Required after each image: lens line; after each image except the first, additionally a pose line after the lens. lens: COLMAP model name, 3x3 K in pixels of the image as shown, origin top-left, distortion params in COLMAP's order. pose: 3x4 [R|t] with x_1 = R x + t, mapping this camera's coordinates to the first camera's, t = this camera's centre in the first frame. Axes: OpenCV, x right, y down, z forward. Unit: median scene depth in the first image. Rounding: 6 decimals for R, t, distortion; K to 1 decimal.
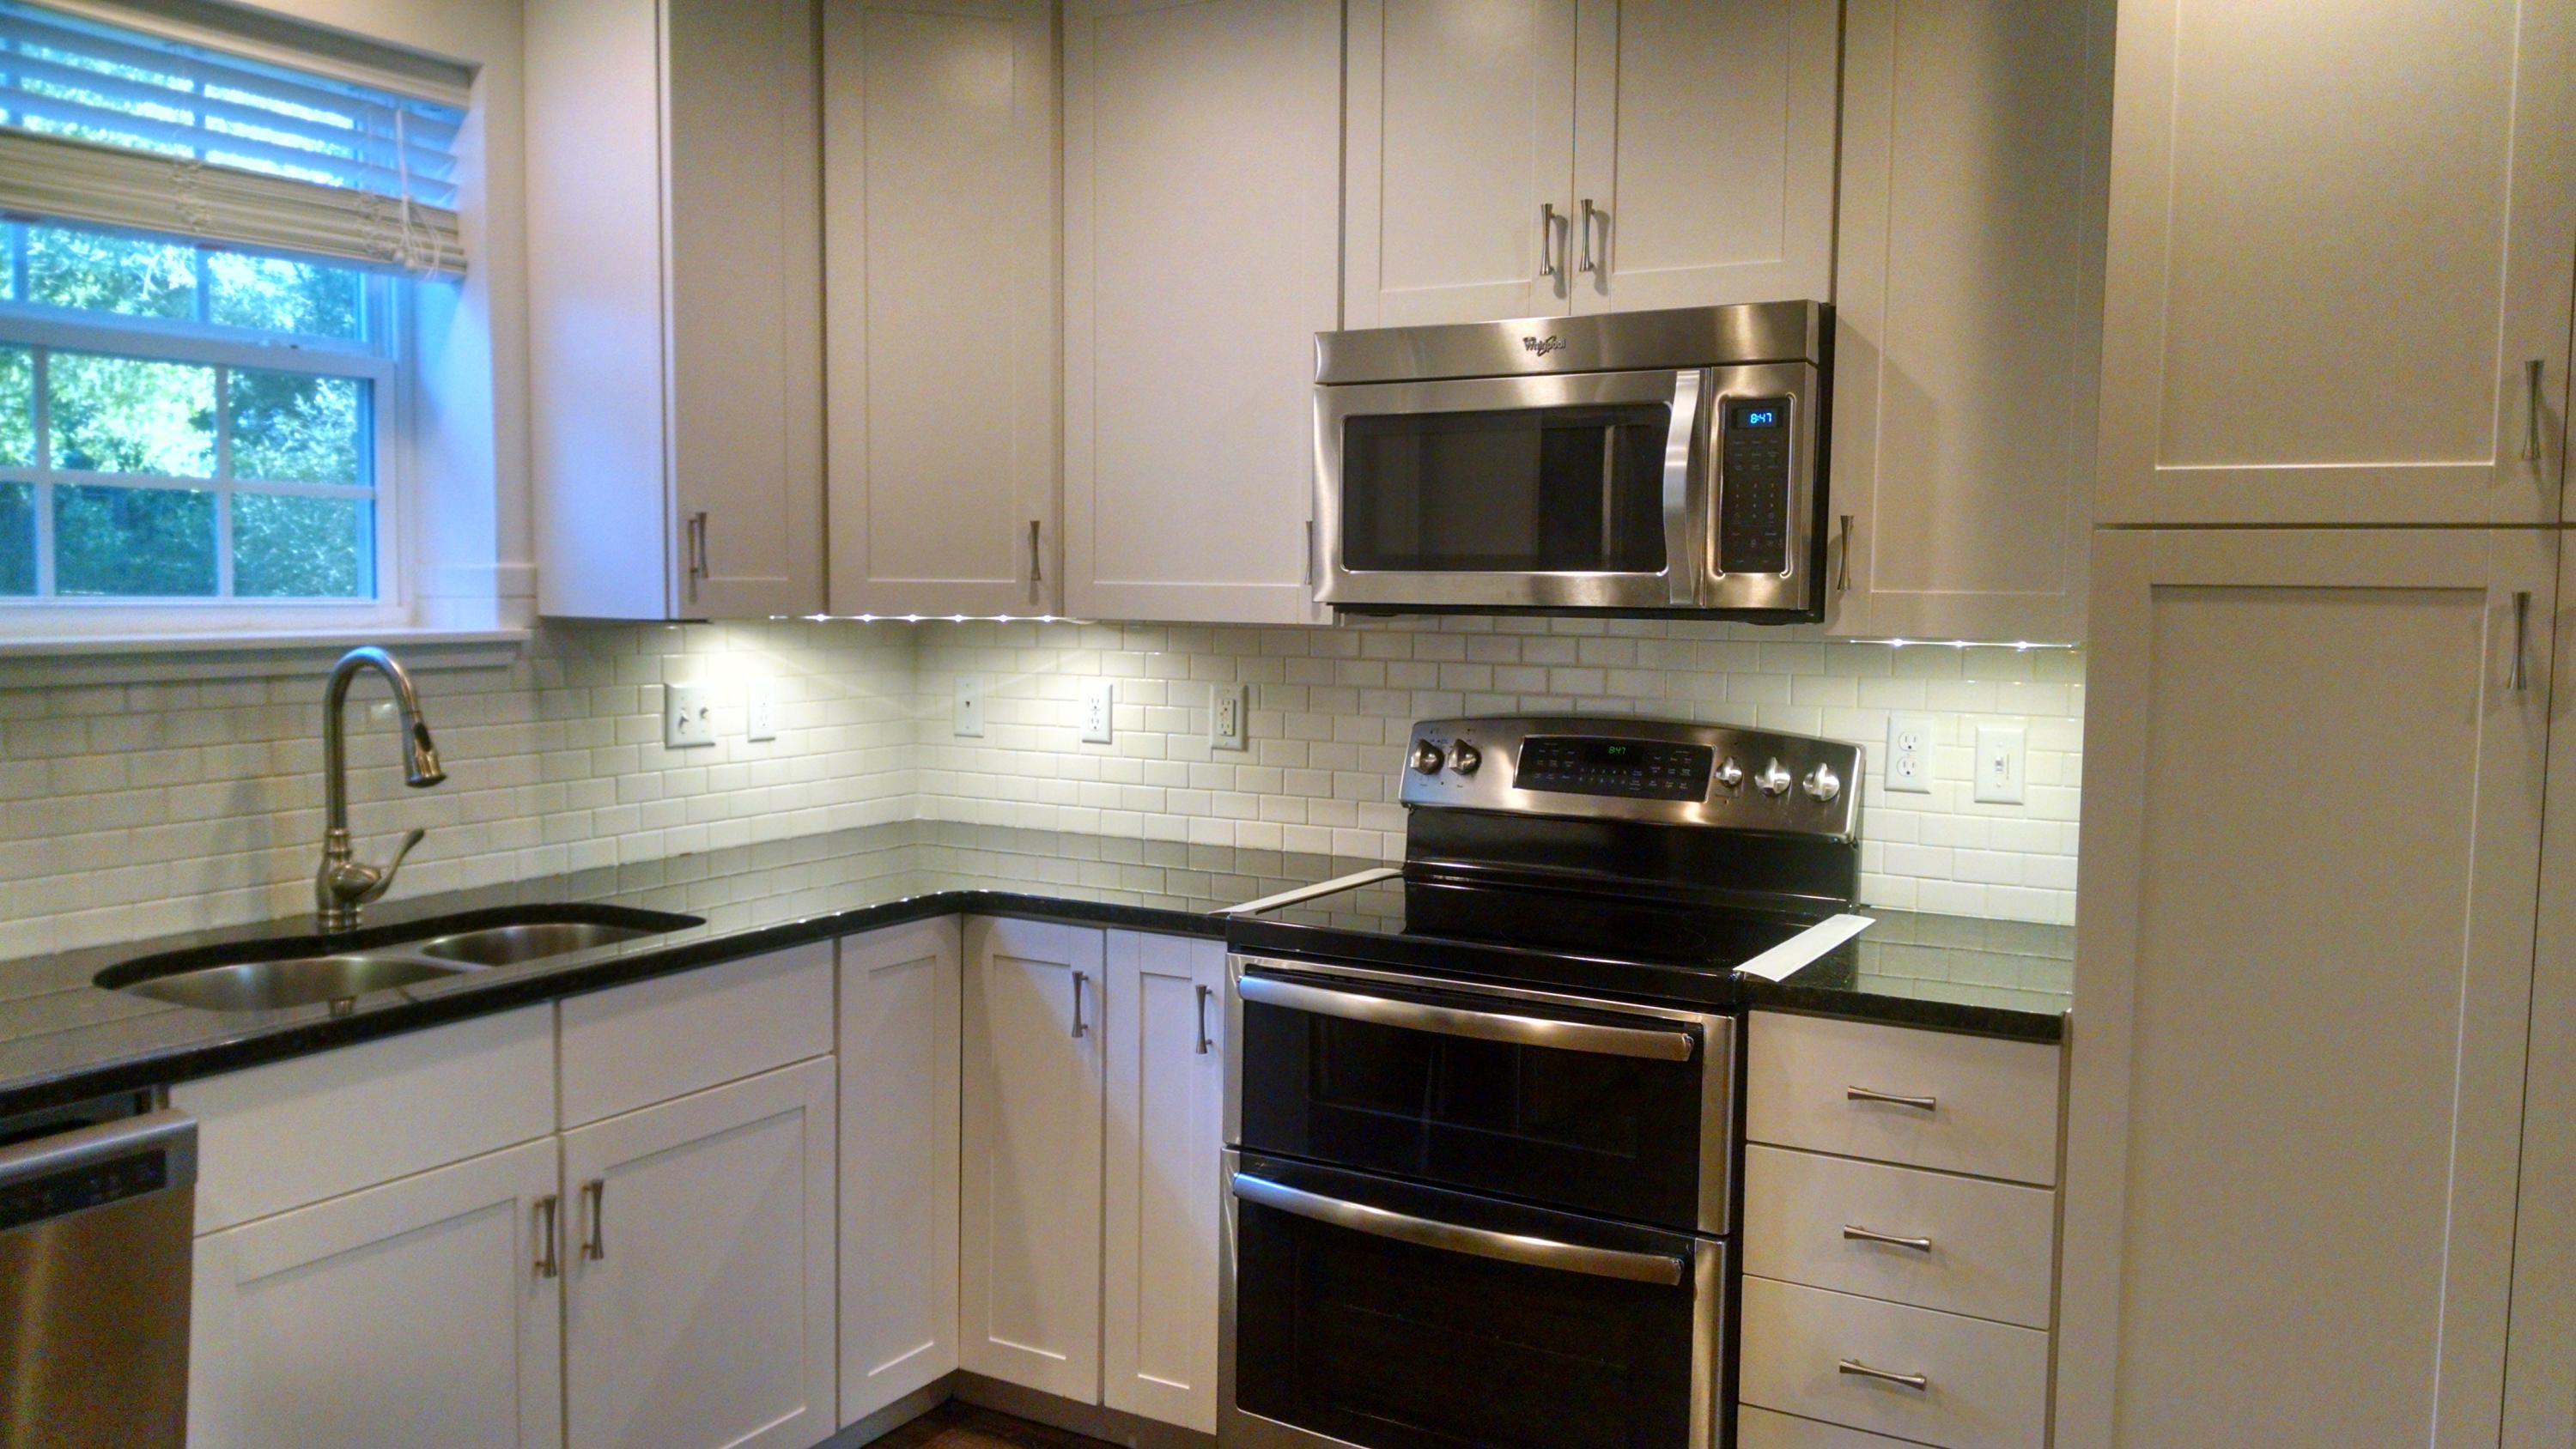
lens RADIAL K [[1963.2, 0, 1297.1], [0, 1963.2, 716.1], [0, 0, 1]] dist [0.035120, -0.064078]
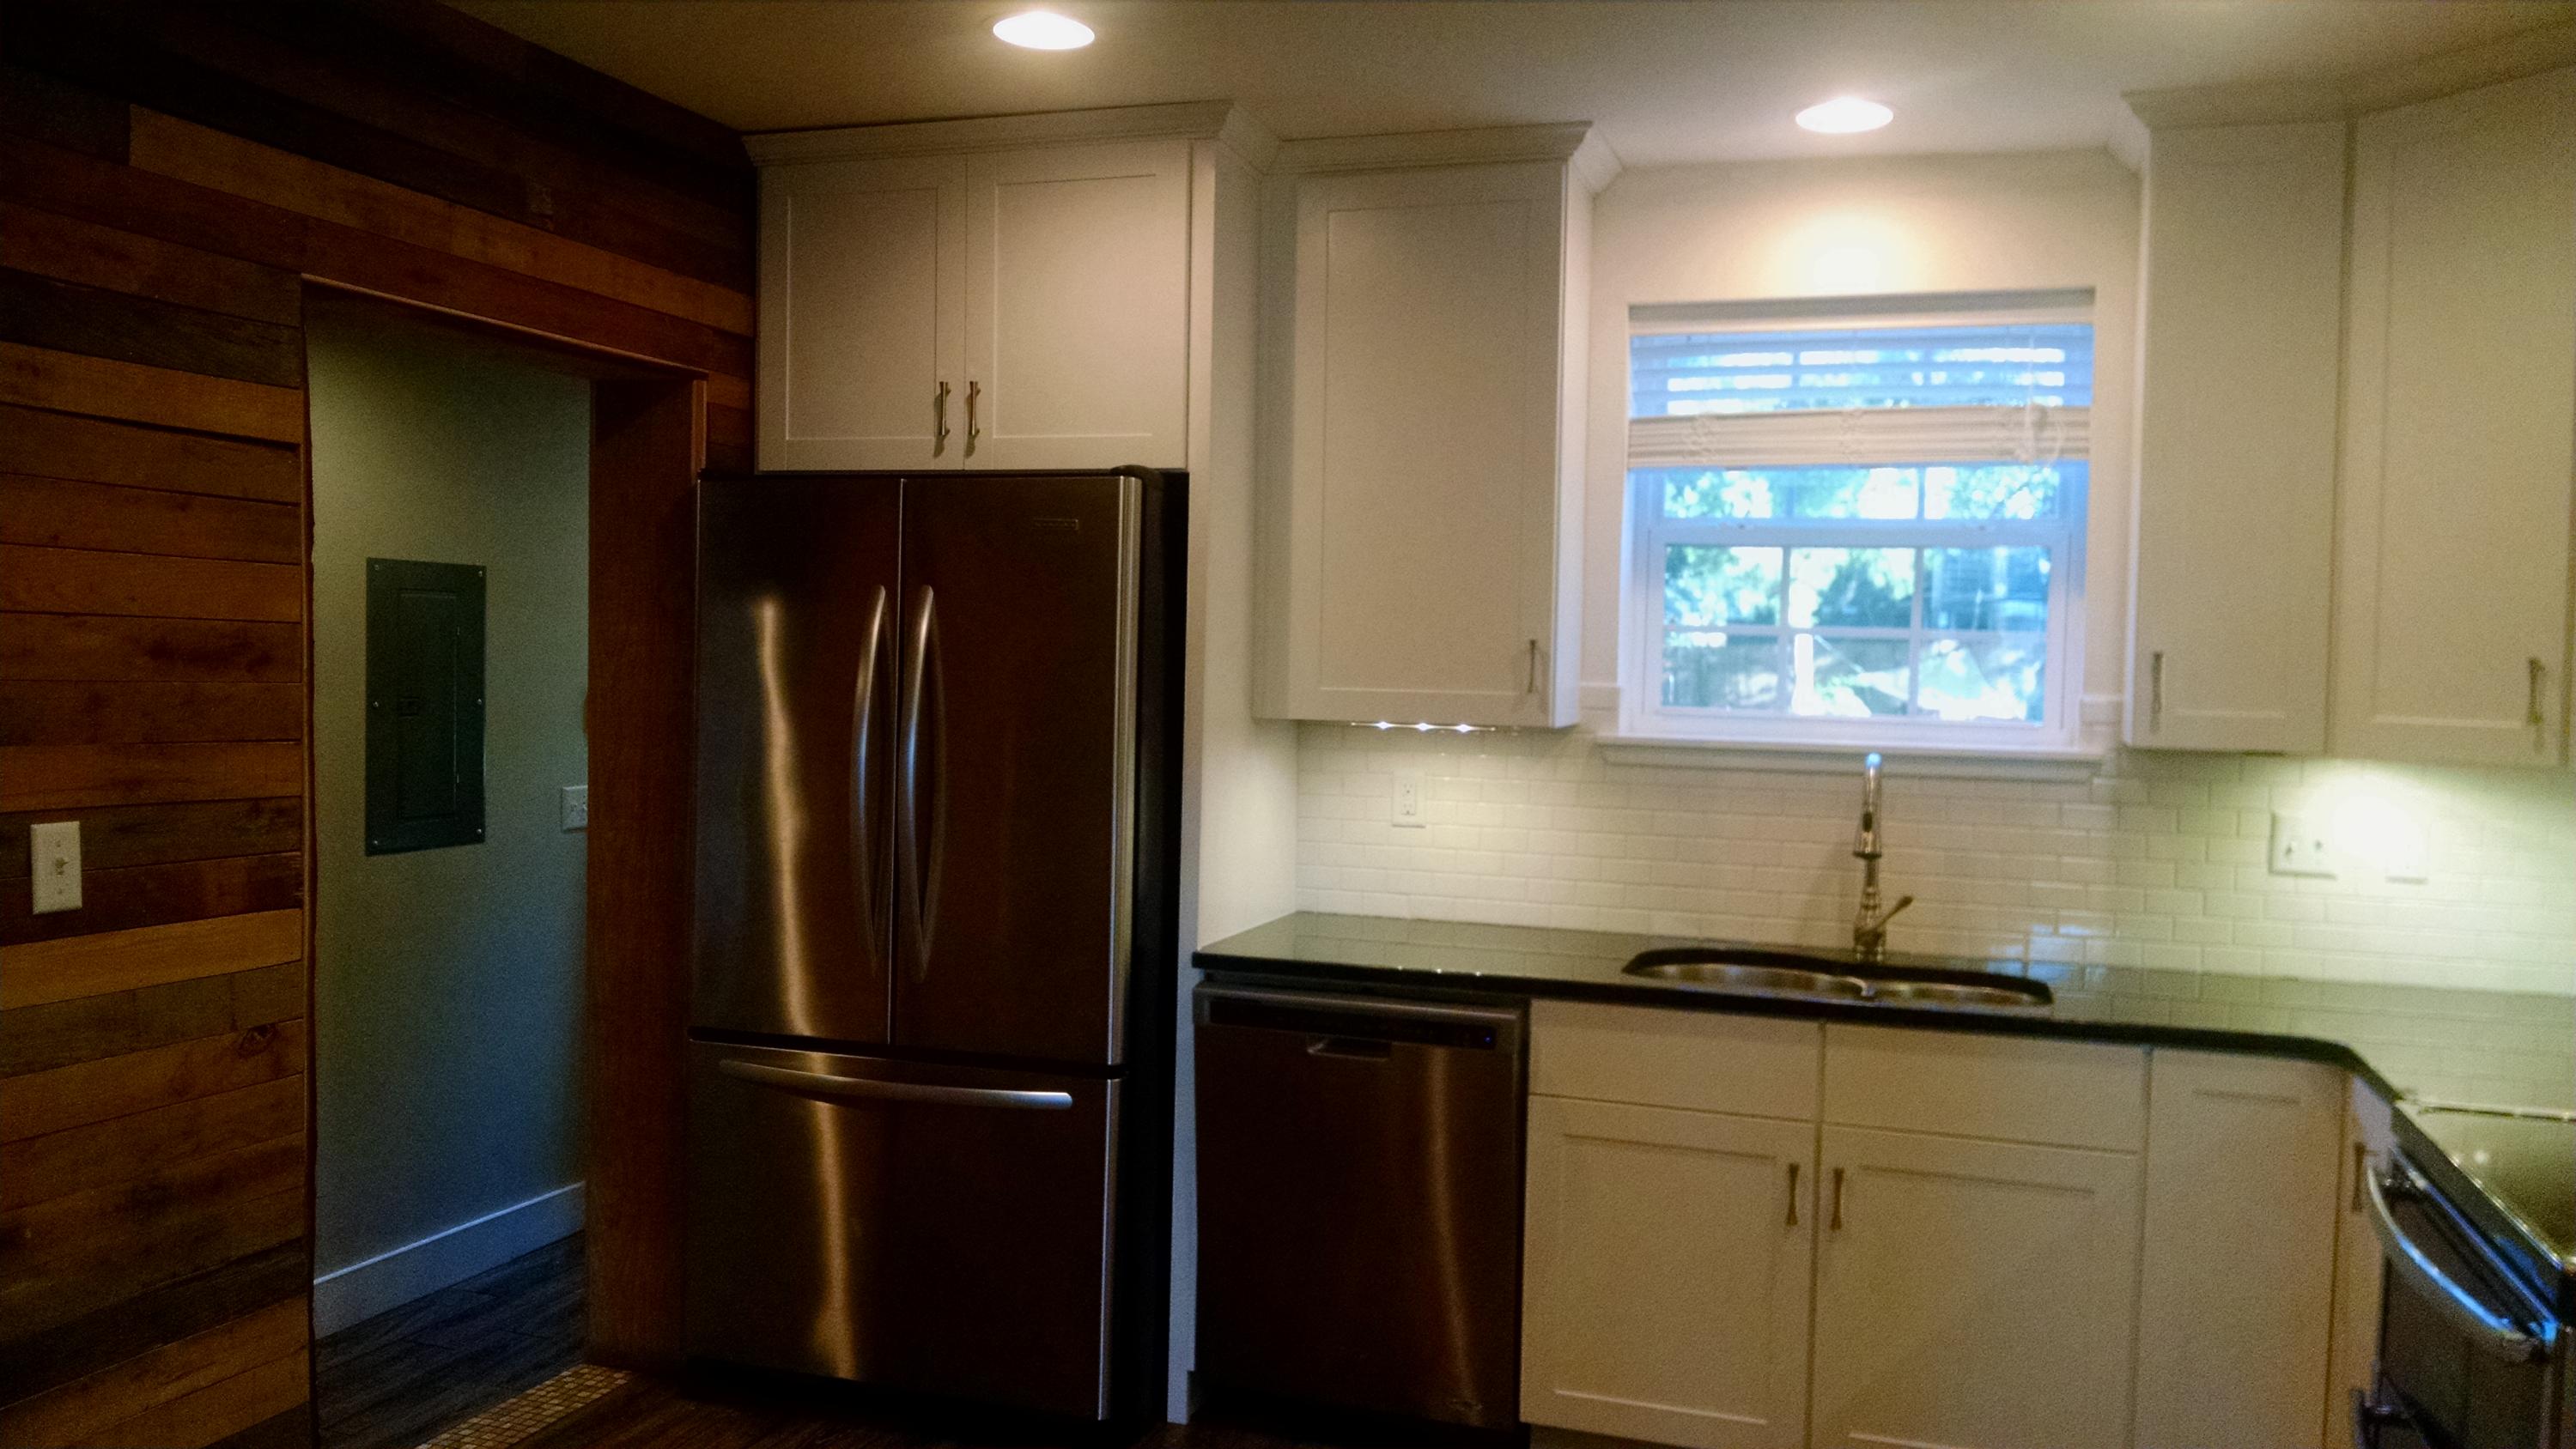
lens RADIAL K [[1963.2, 0, 1278.3], [0, 1963.2, 717.6], [0, 0, 1]] dist [0.035120, -0.064078]
pose [[0.196174, 0.032540, -0.980029, 0.694507], [-0.091755, 0.995673, 0.014693, -0.038045], [0.976267, 0.087040, 0.198311, 0.298198]]
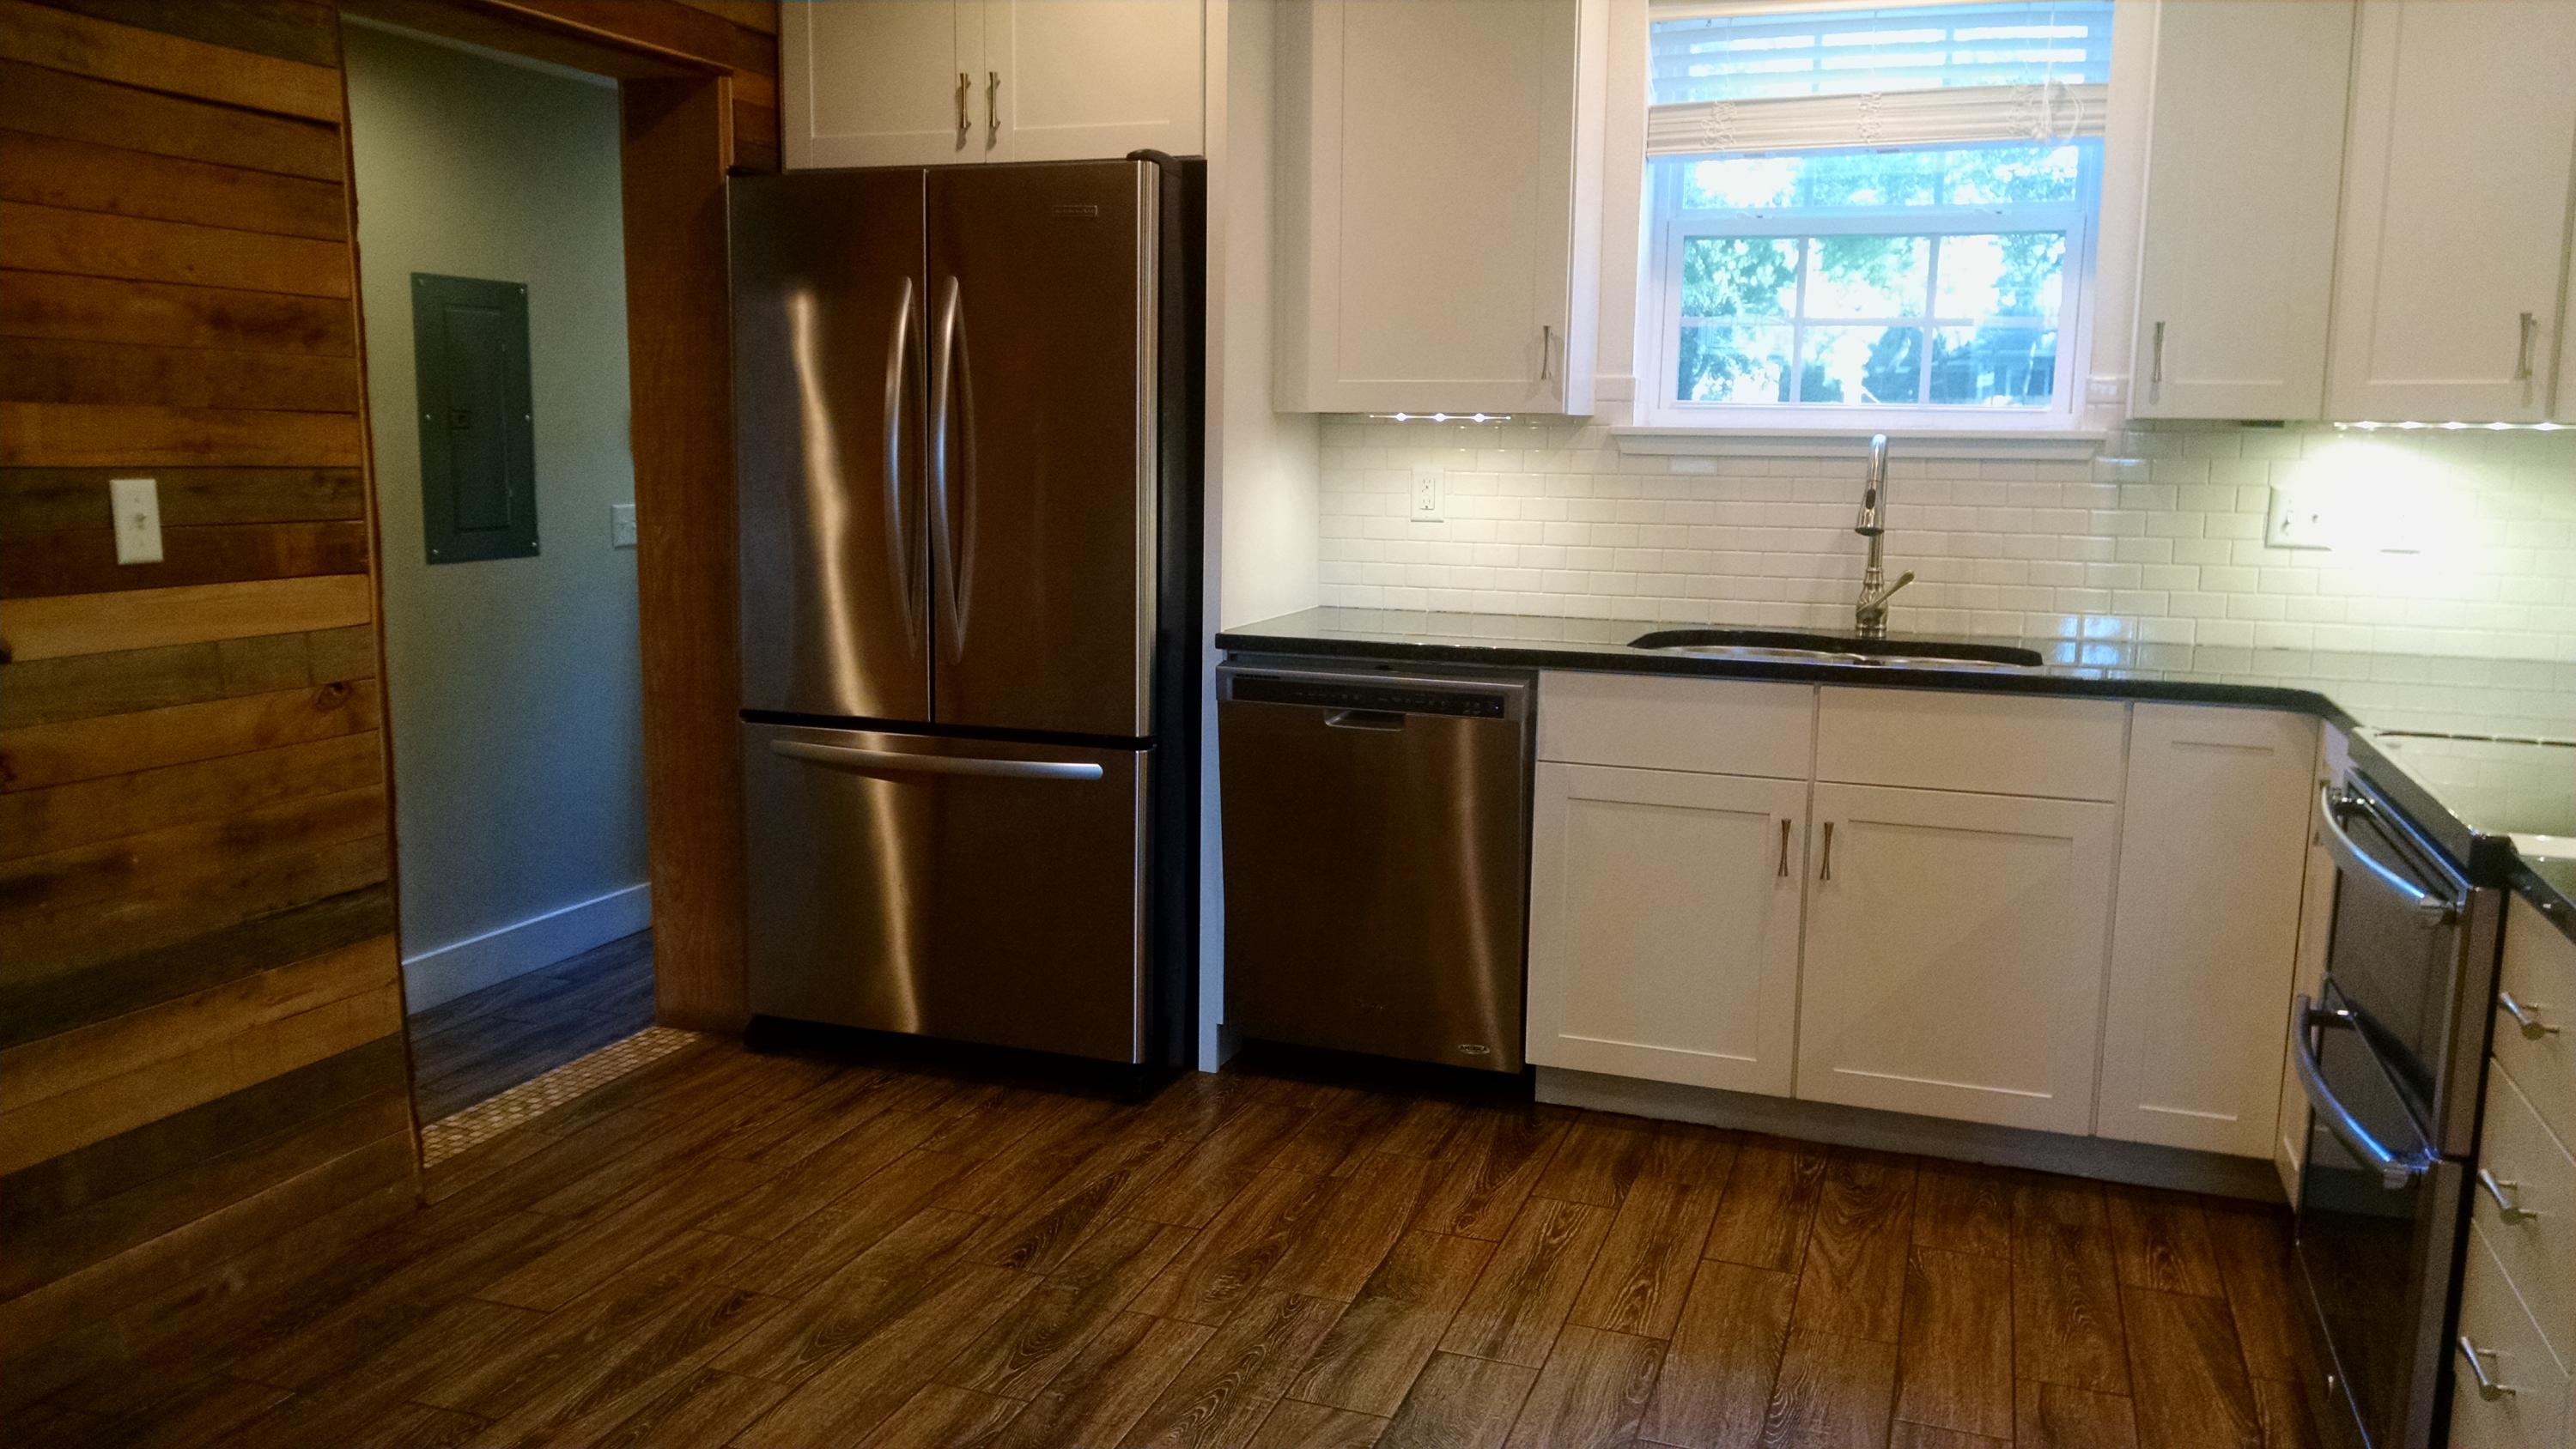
lens RADIAL K [[1963.2, 0, 1283.0], [0, 1963.2, 728.4], [0, 0, 1]] dist [0.035120, -0.064078]
pose [[0.172955, 0.142686, -0.974540, 0.747662], [-0.083060, 0.988039, 0.129922, 0.021480], [0.981421, 0.058474, 0.182738, 0.314536]]
